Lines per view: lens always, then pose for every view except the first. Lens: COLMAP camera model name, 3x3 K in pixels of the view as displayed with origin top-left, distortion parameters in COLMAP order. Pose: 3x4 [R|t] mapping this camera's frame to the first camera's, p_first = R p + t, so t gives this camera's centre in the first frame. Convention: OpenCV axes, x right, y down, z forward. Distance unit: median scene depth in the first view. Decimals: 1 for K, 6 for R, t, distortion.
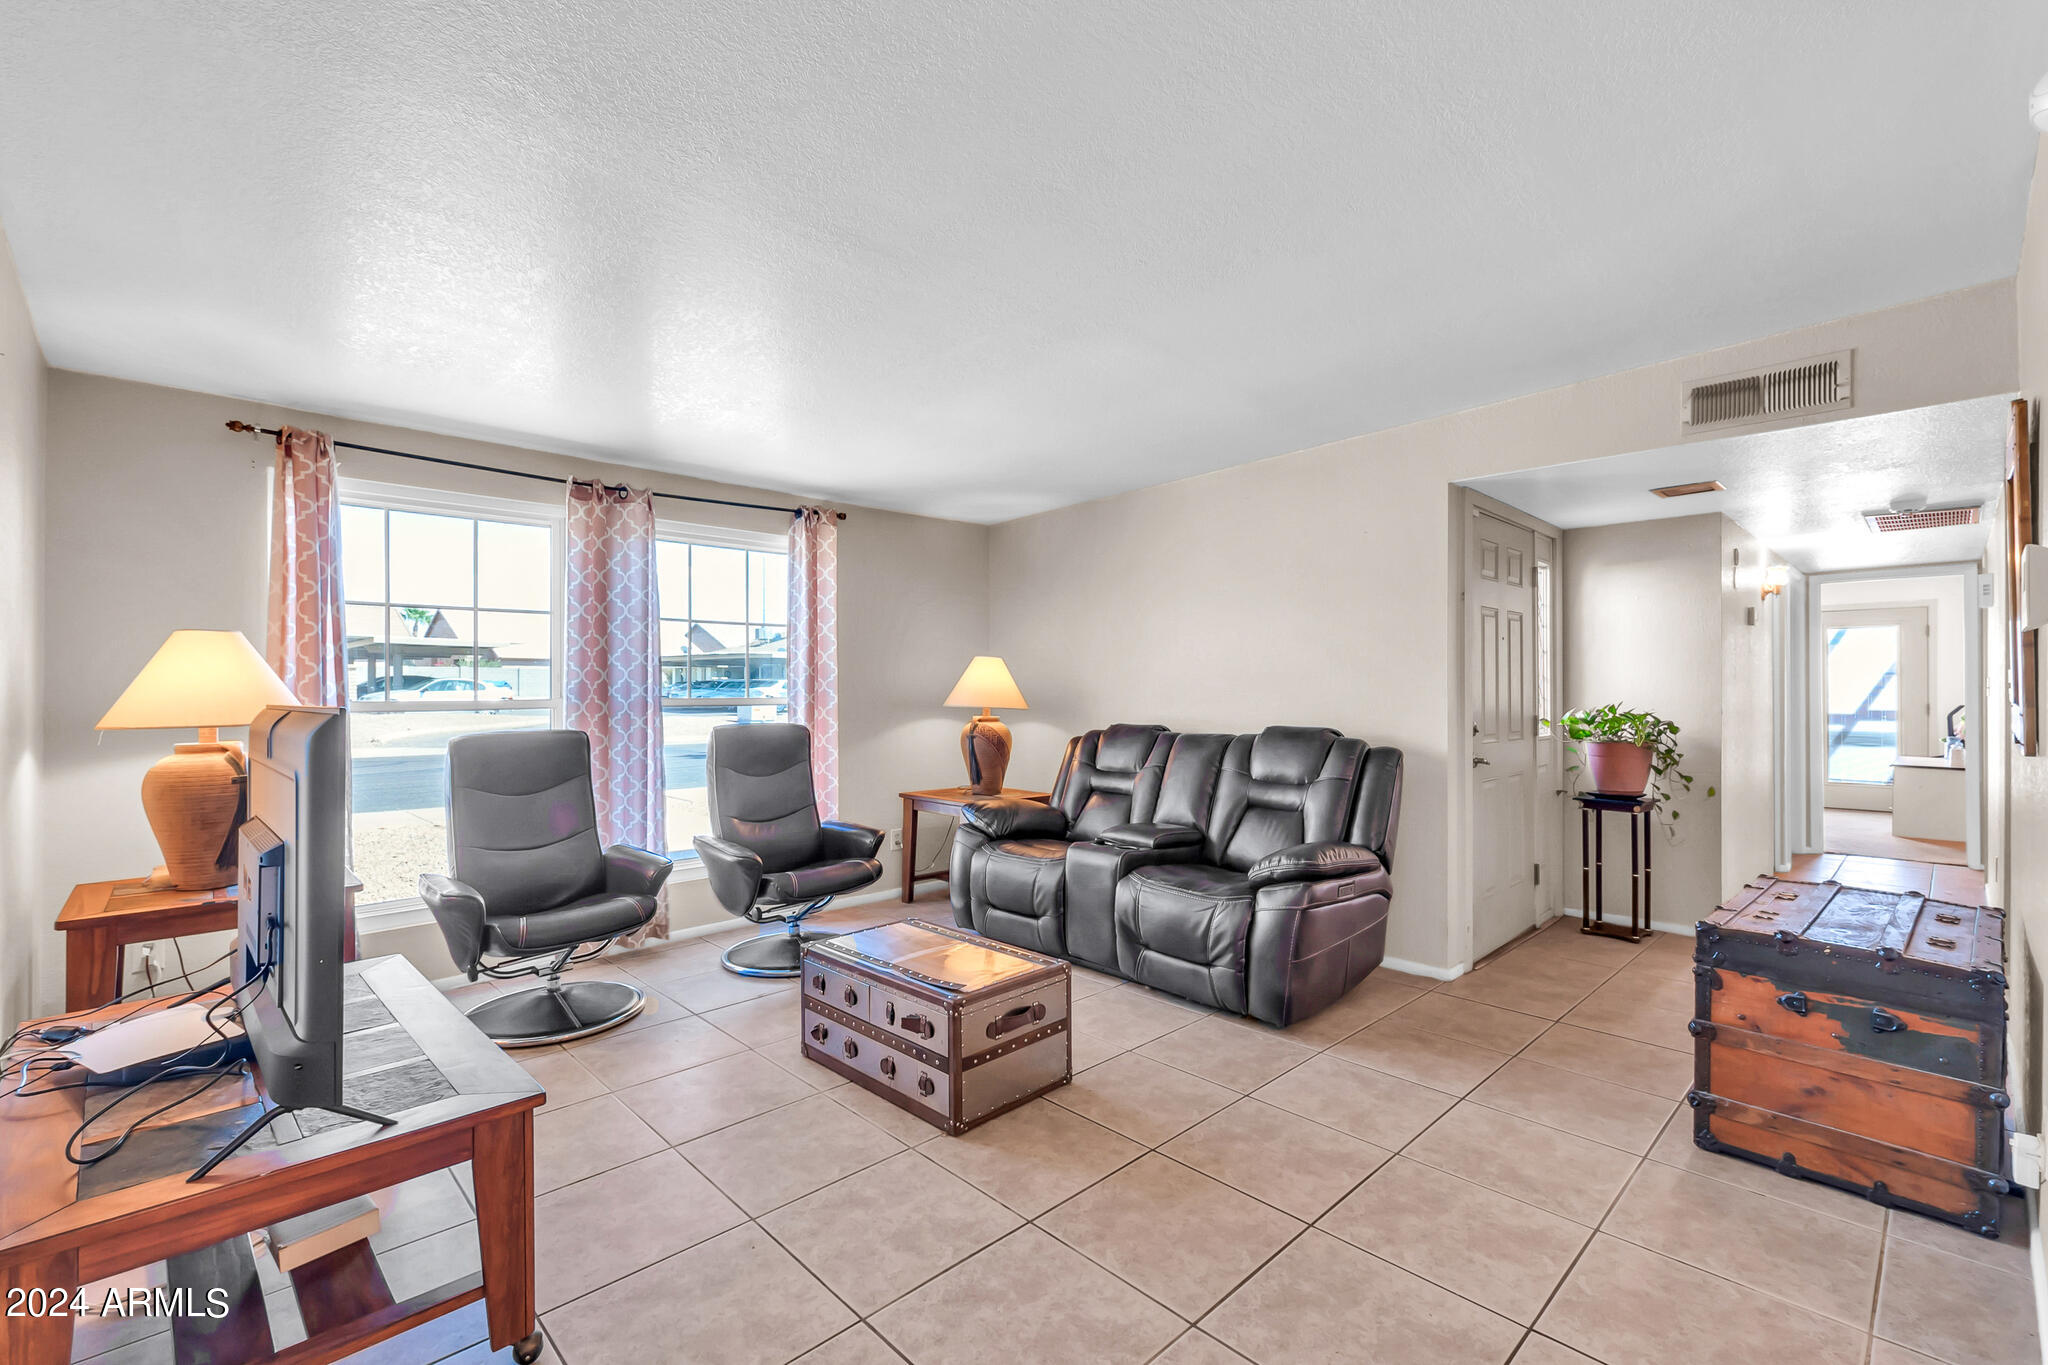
lens RADIAL K [[900.4, 0, 1024.0], [0, 900.4, 682.5], [0, 0, 1]] dist [-0.000562, -0.000569]
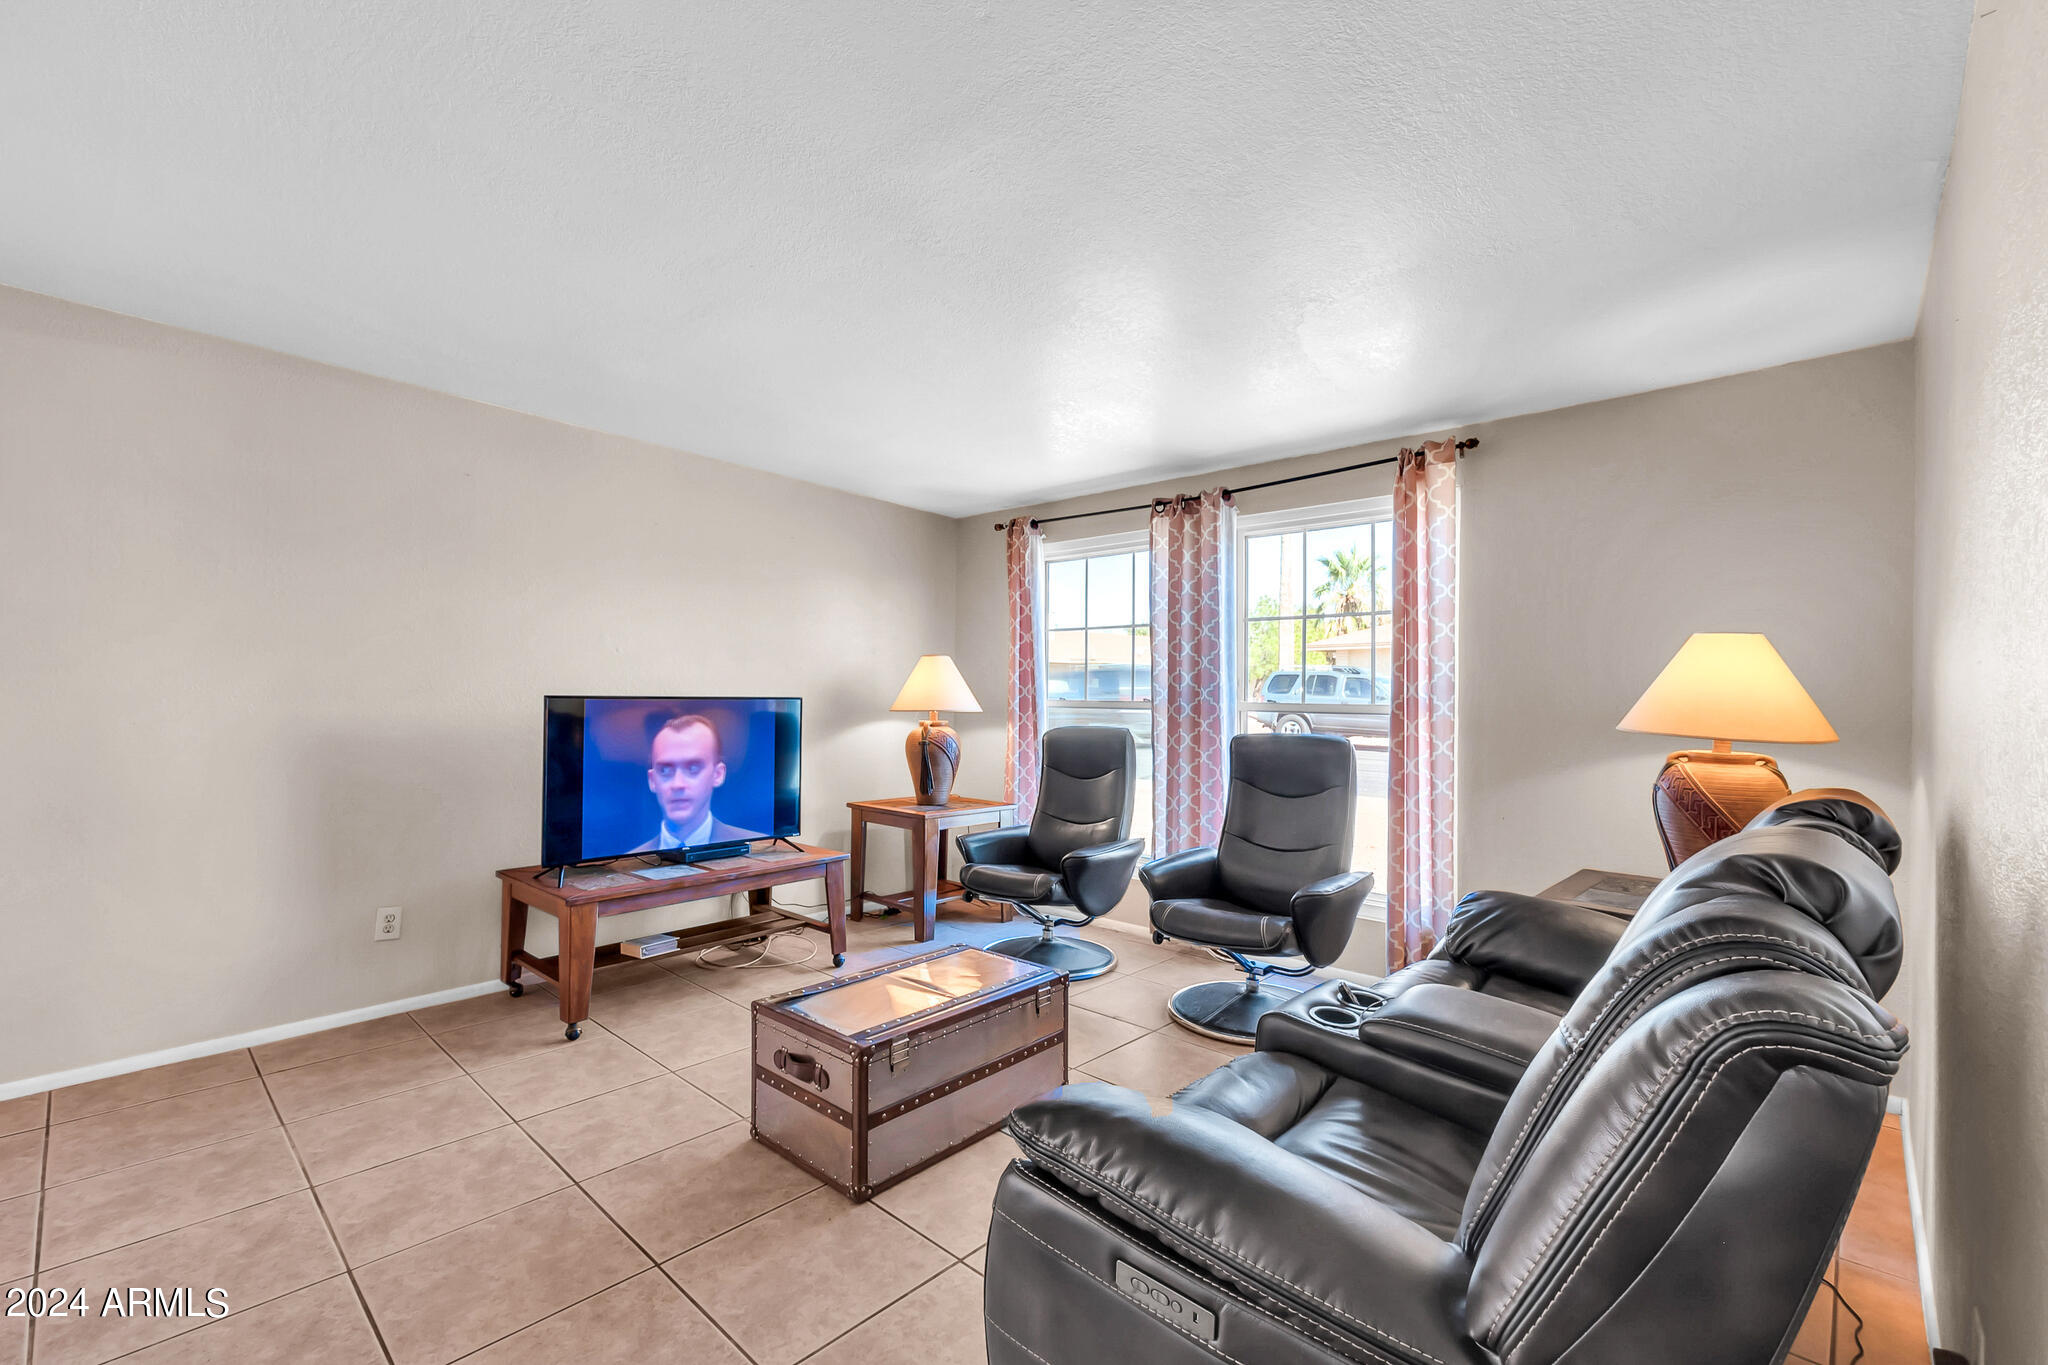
lens RADIAL K [[895.0, 0, 1024.0], [0, 895.0, 682.5], [0, 0, 1]] dist [0.019421, 0.000070]
pose [[0.033872, -0.003036, -0.999422, 0.870663], [0.002594, 0.999992, -0.002950, -0.002946], [0.999423, -0.002493, 0.033879, 1.167821]]
